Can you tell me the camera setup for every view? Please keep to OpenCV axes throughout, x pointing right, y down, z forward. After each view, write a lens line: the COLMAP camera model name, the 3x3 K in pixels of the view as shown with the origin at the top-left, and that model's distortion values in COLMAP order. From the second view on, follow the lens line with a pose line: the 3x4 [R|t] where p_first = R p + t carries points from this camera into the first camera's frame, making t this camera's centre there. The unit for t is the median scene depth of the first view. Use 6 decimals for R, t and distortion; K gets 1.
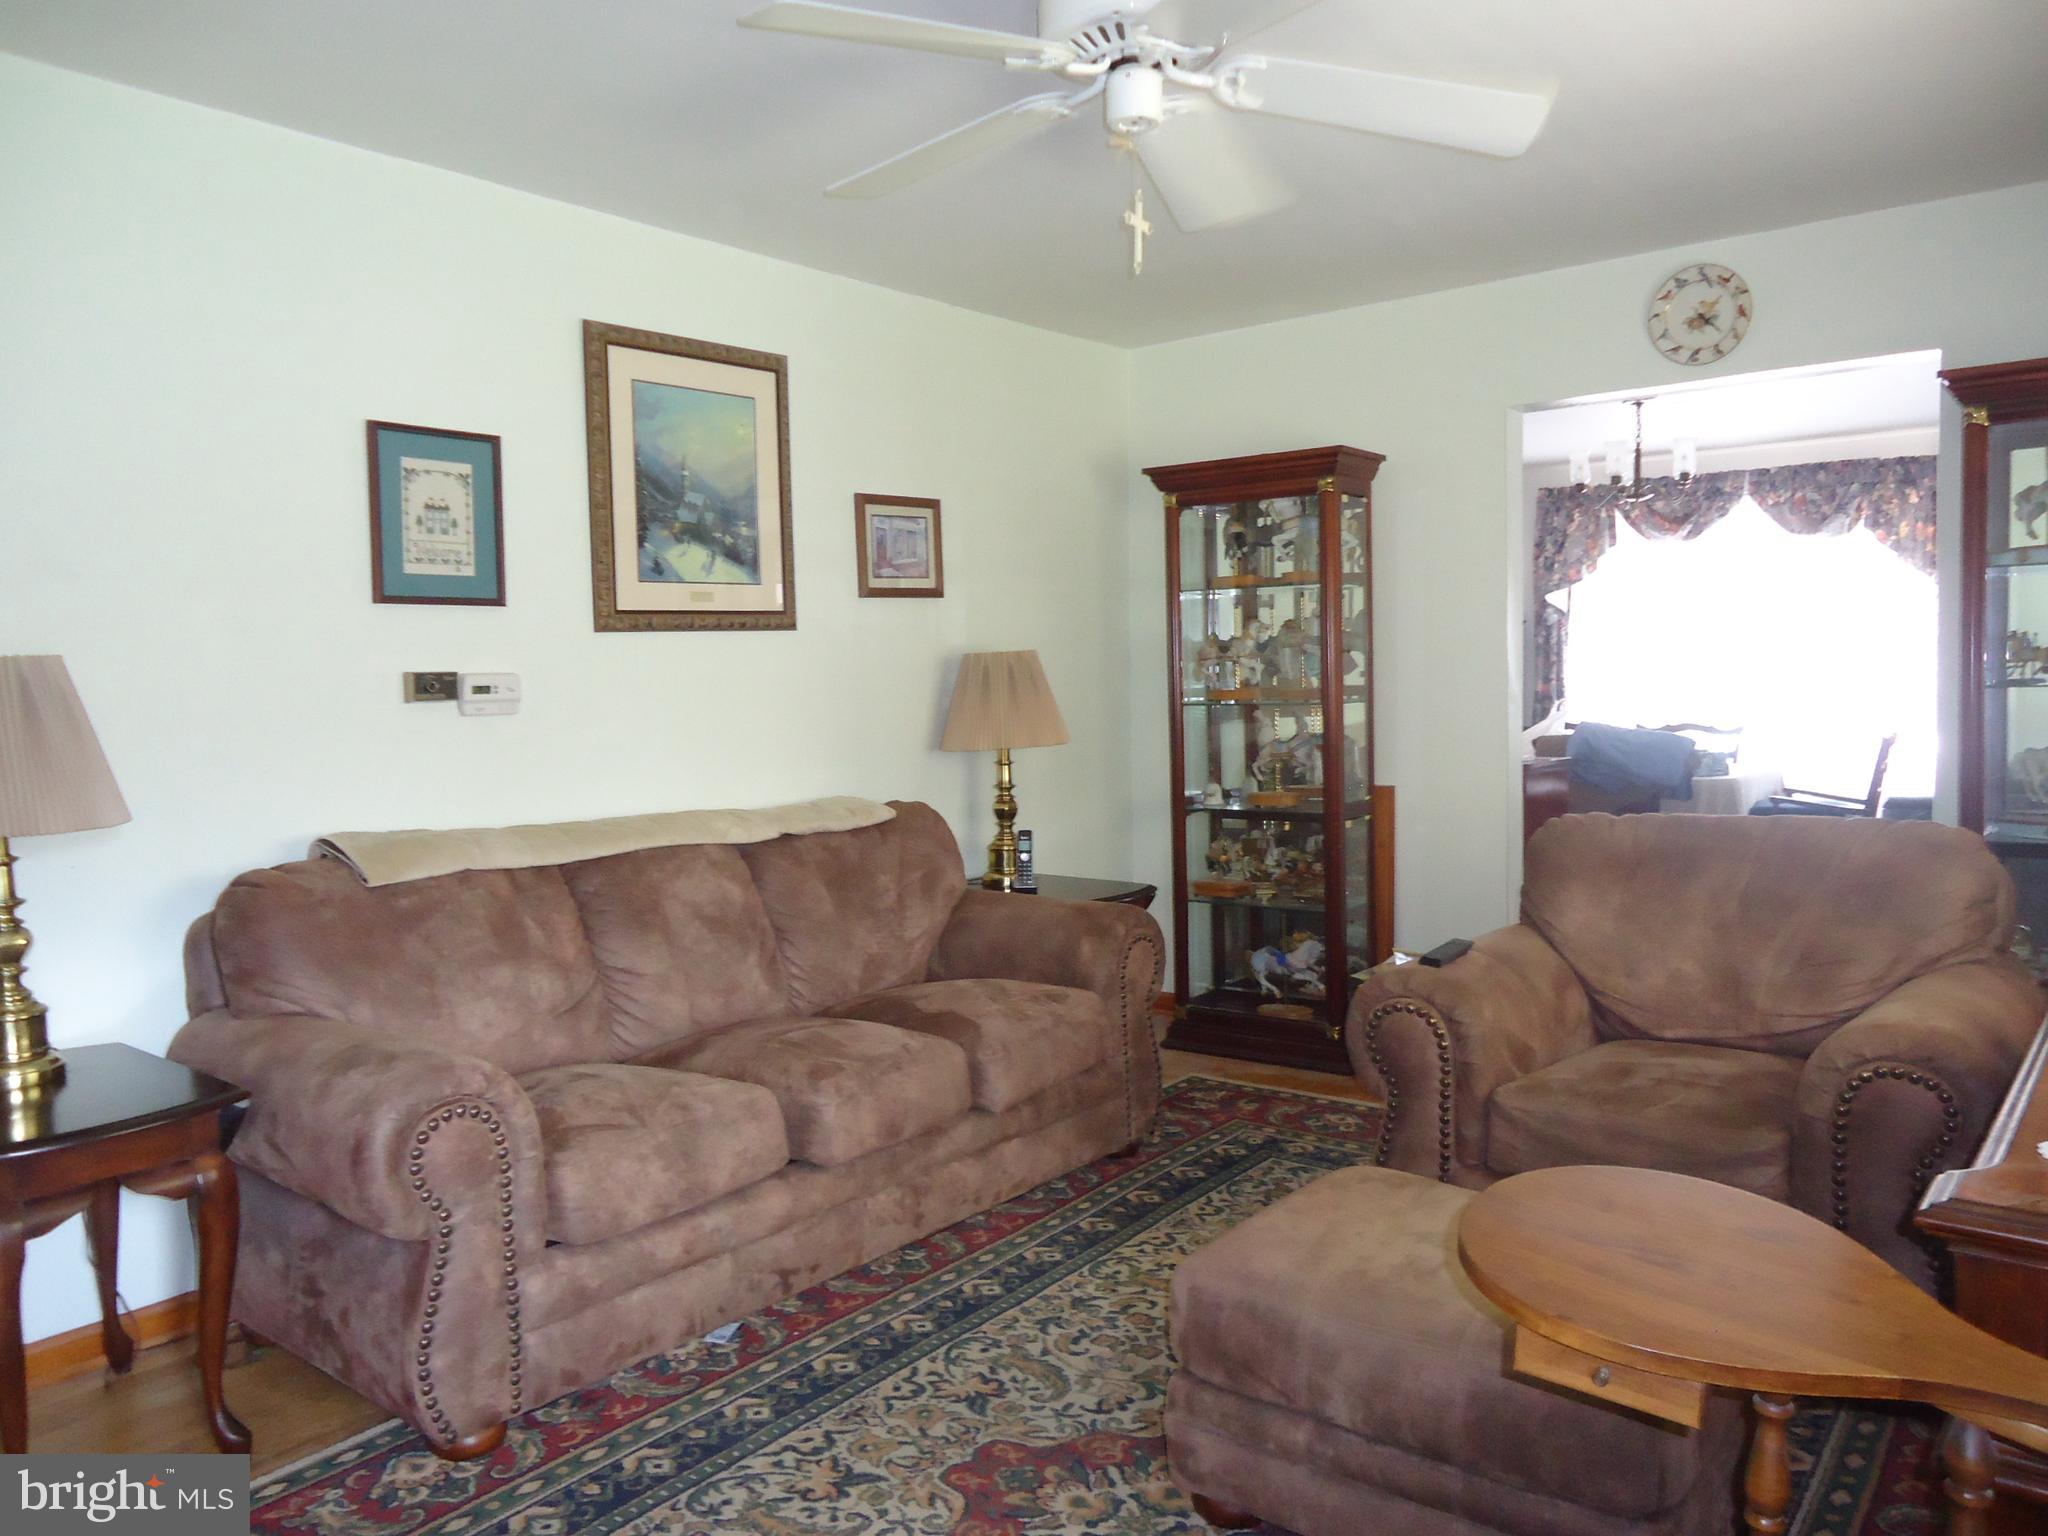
lens RADIAL K [[1501.3, 0, 1027.4], [0, 1501.3, 758.3], [0, 0, 1]] dist [-0.012454, 0.004796]
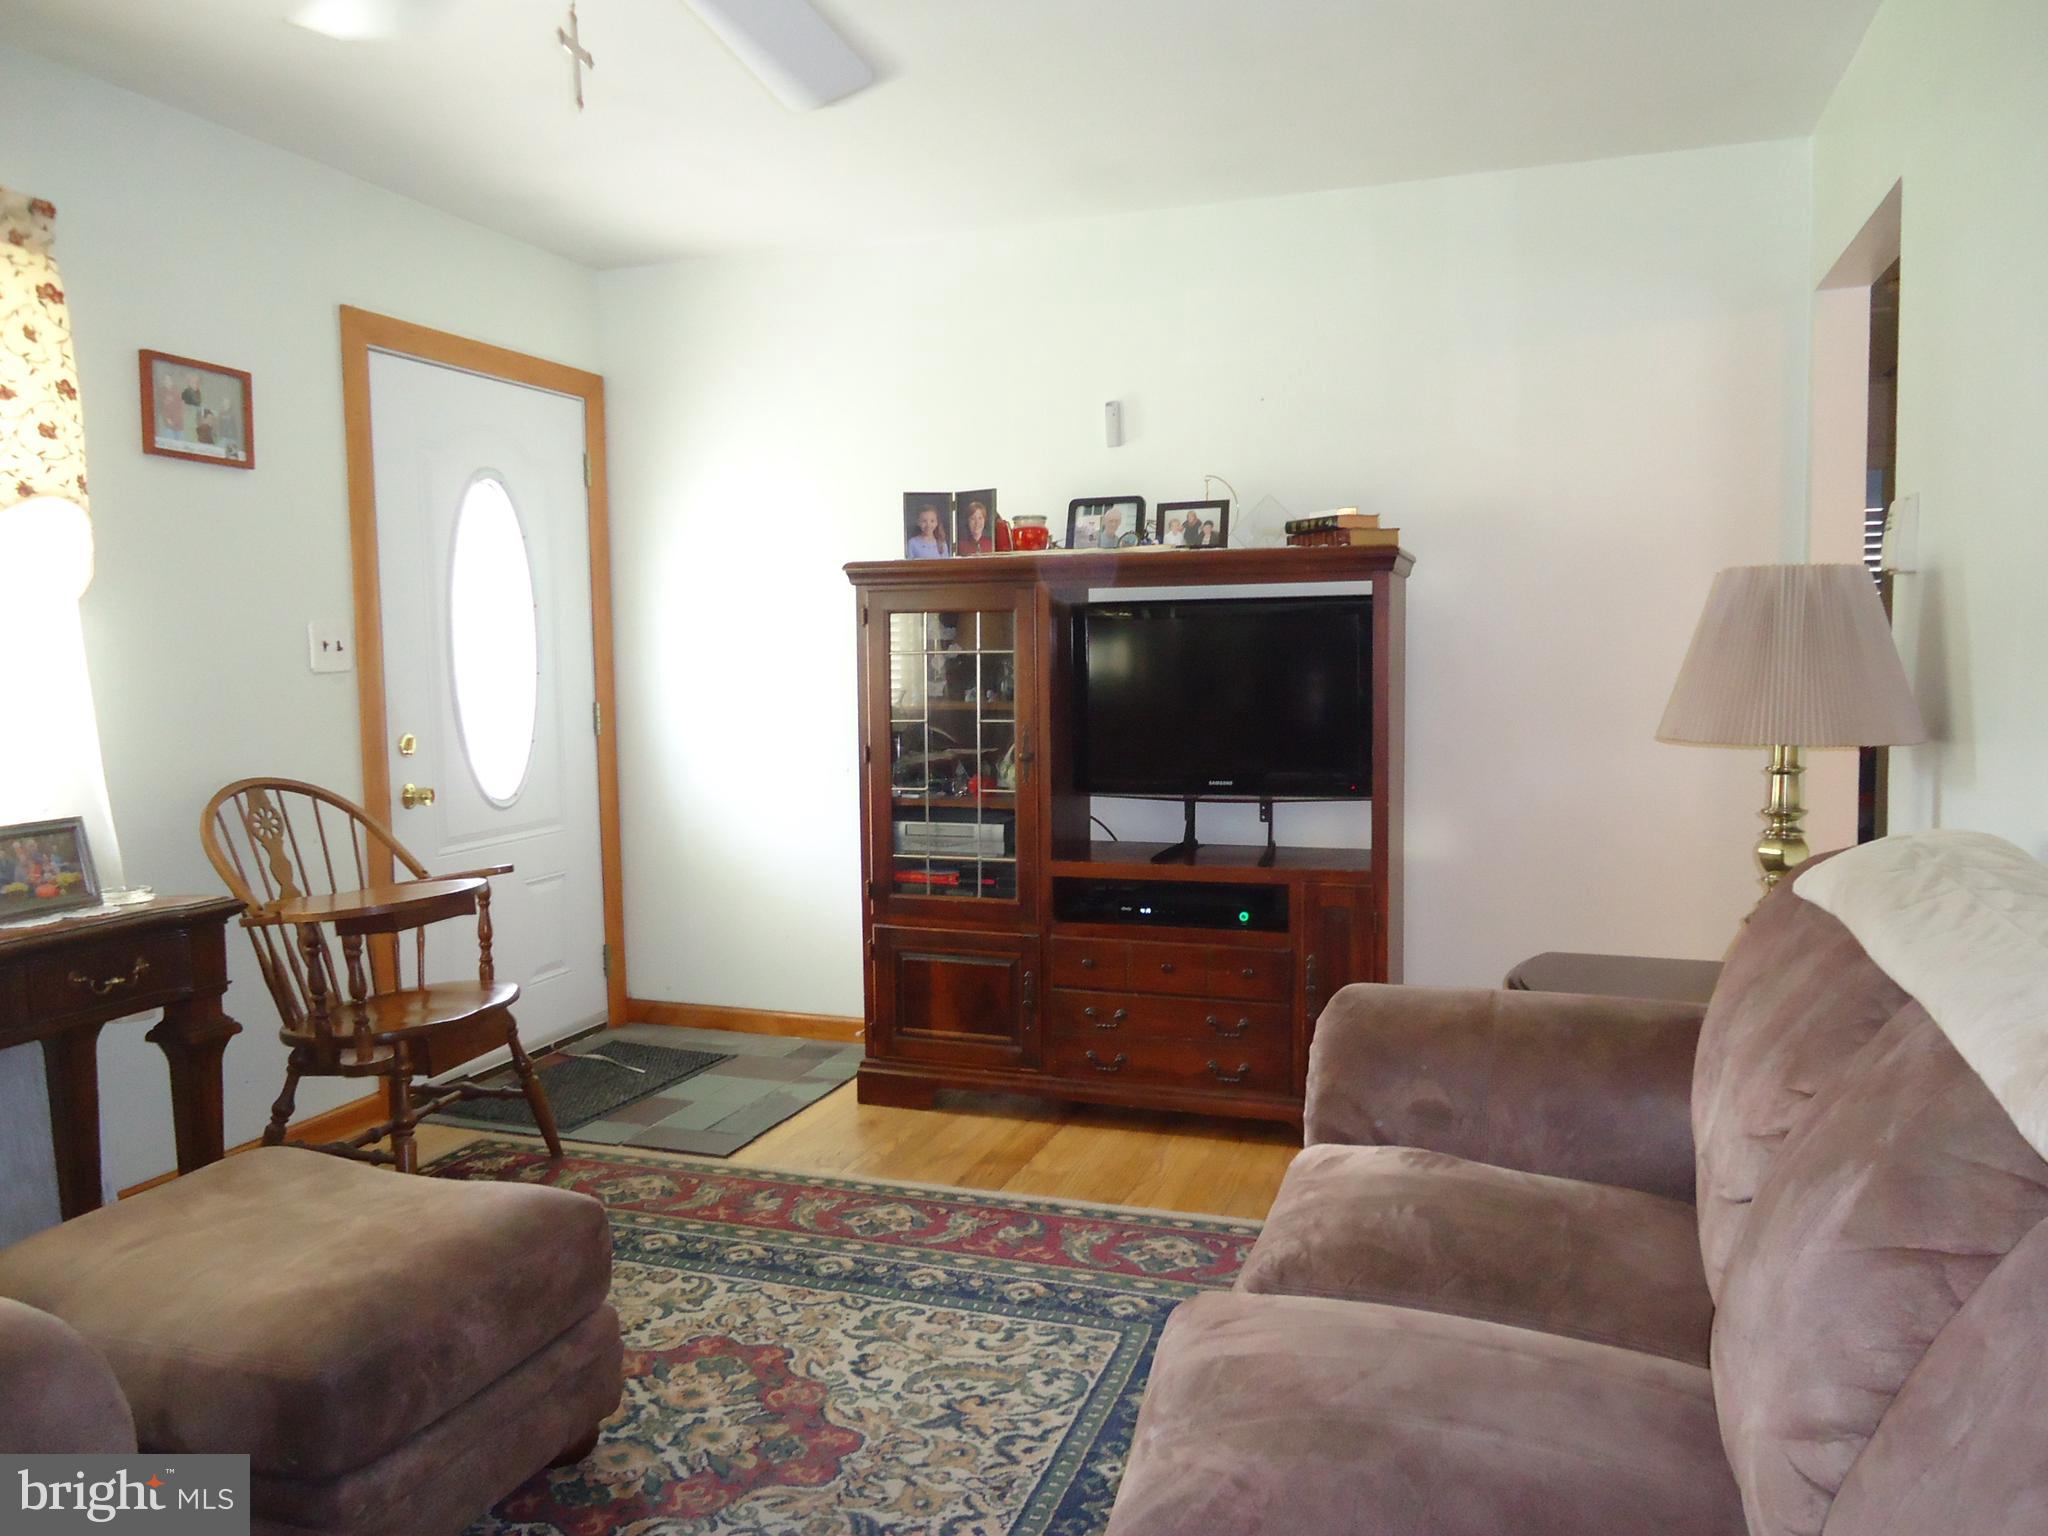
lens RADIAL K [[1501.3, 0, 1020.0], [0, 1501.3, 764.9], [0, 0, 1]] dist [-0.012454, 0.004796]
pose [[-0.946516, 0.061166, -0.316806, 0.119681], [0.017920, 0.990317, 0.137664, -0.081765], [0.322159, 0.124624, -0.938447, 1.777583]]
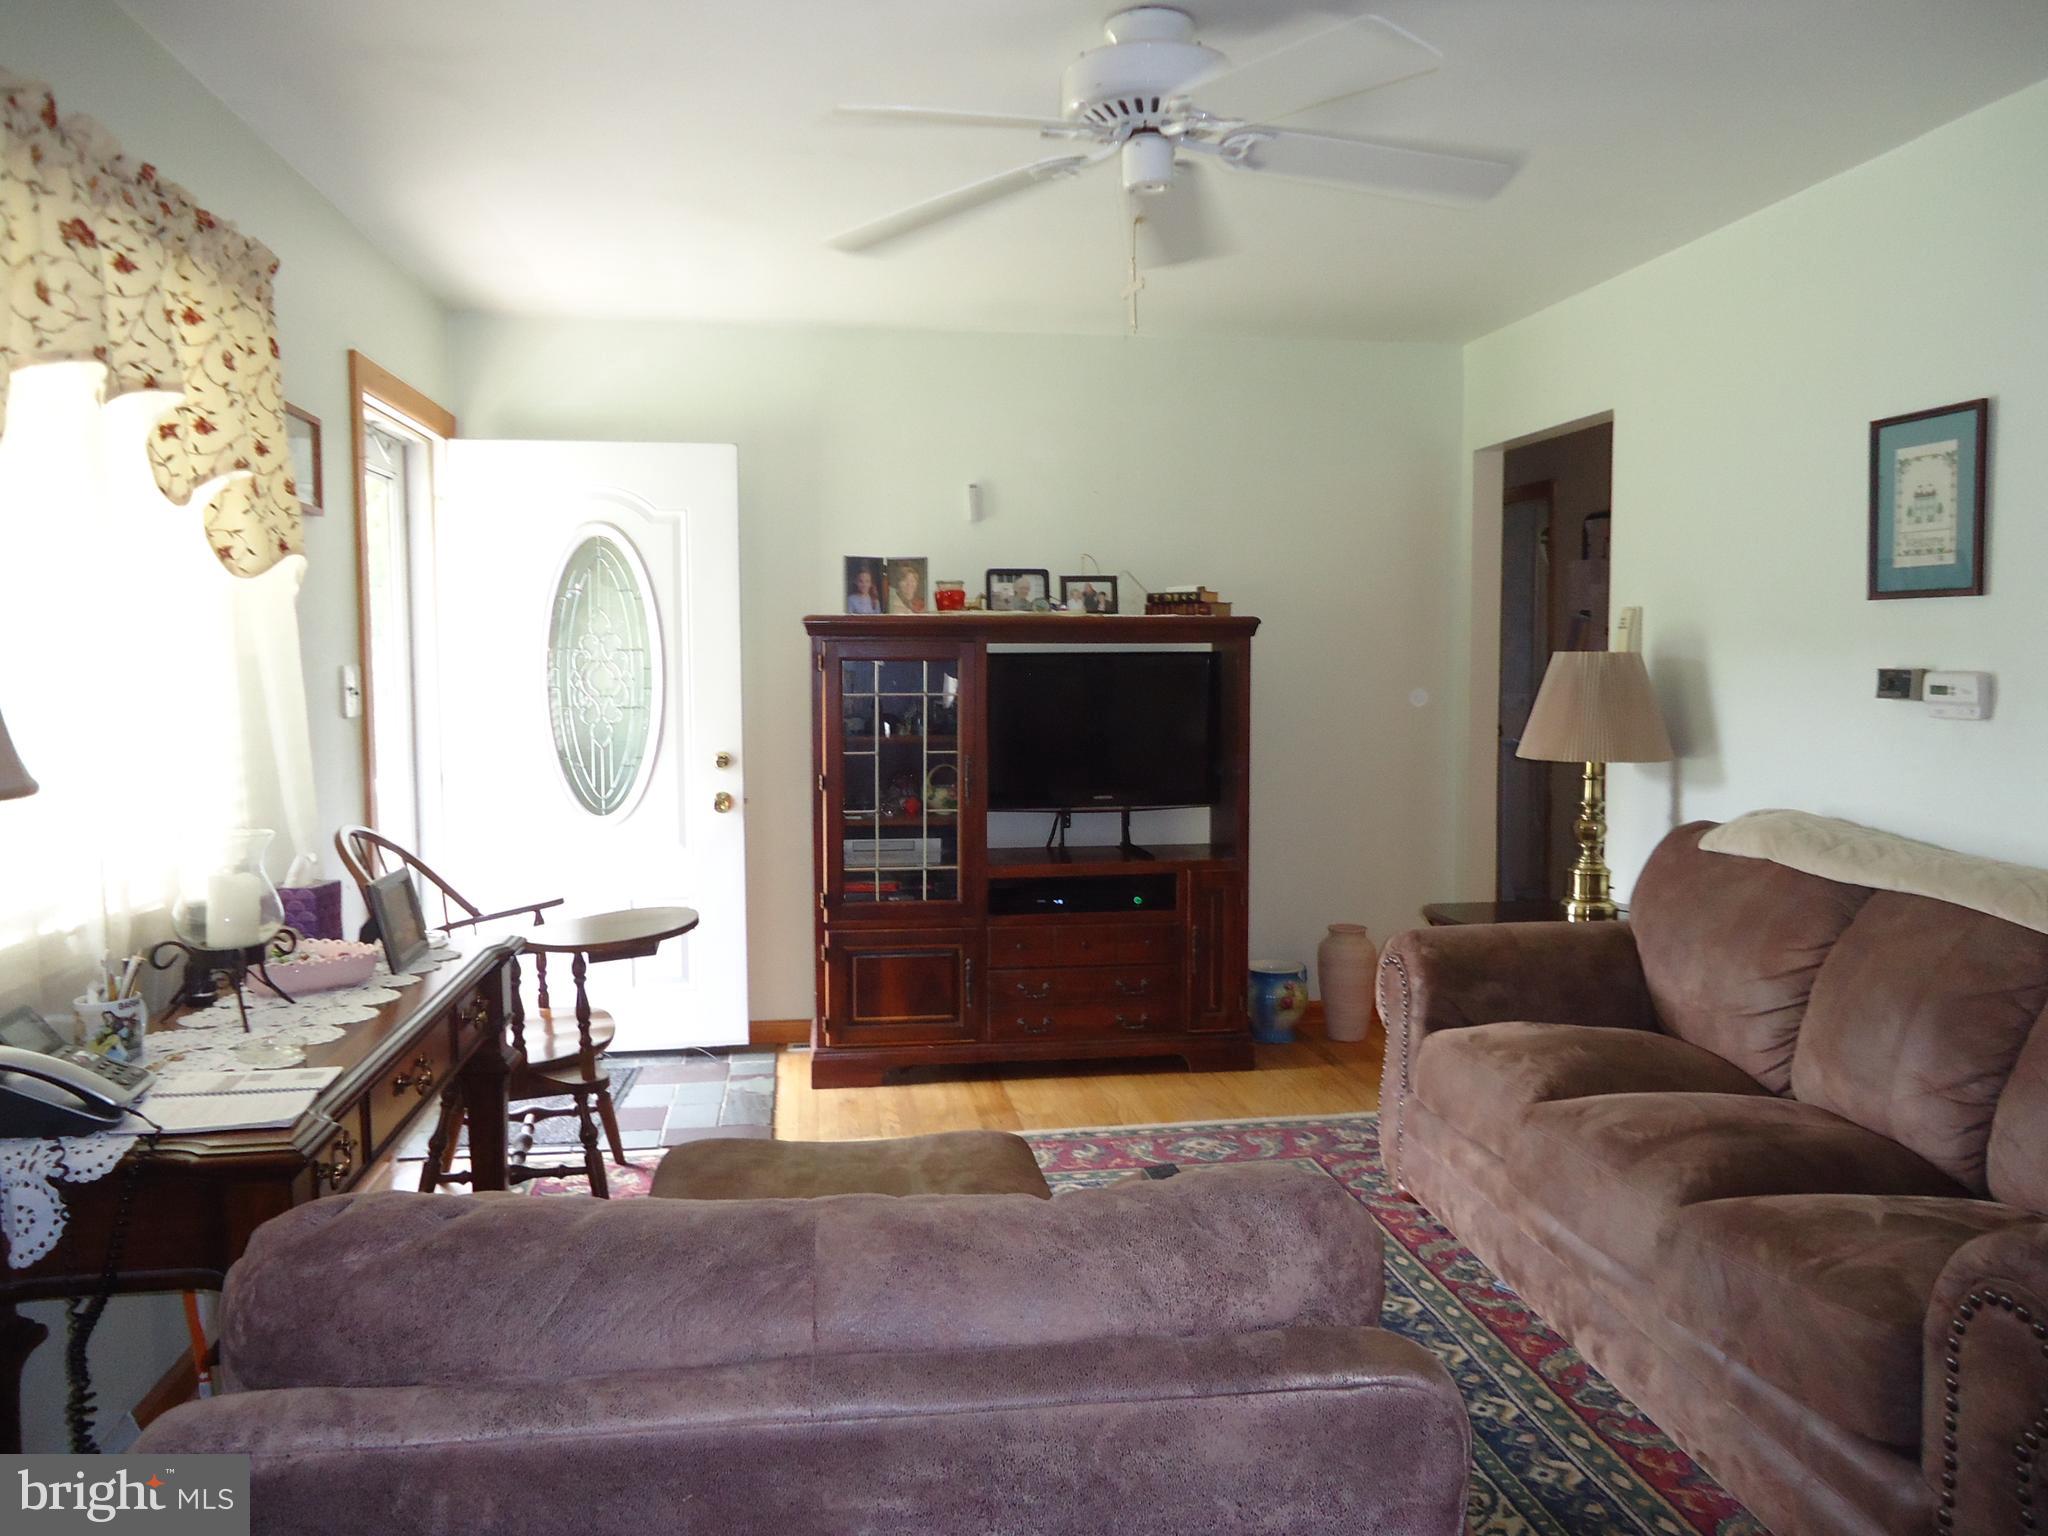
lens RADIAL K [[1501.3, 0, 1031.2], [0, 1501.3, 769.1], [0, 0, 1]] dist [-0.012454, 0.004796]
pose [[-0.683341, 0.084532, -0.725189, 0.911089], [-0.022677, 0.990338, 0.136807, -0.148978], [0.729747, 0.109931, -0.674822, 1.650274]]
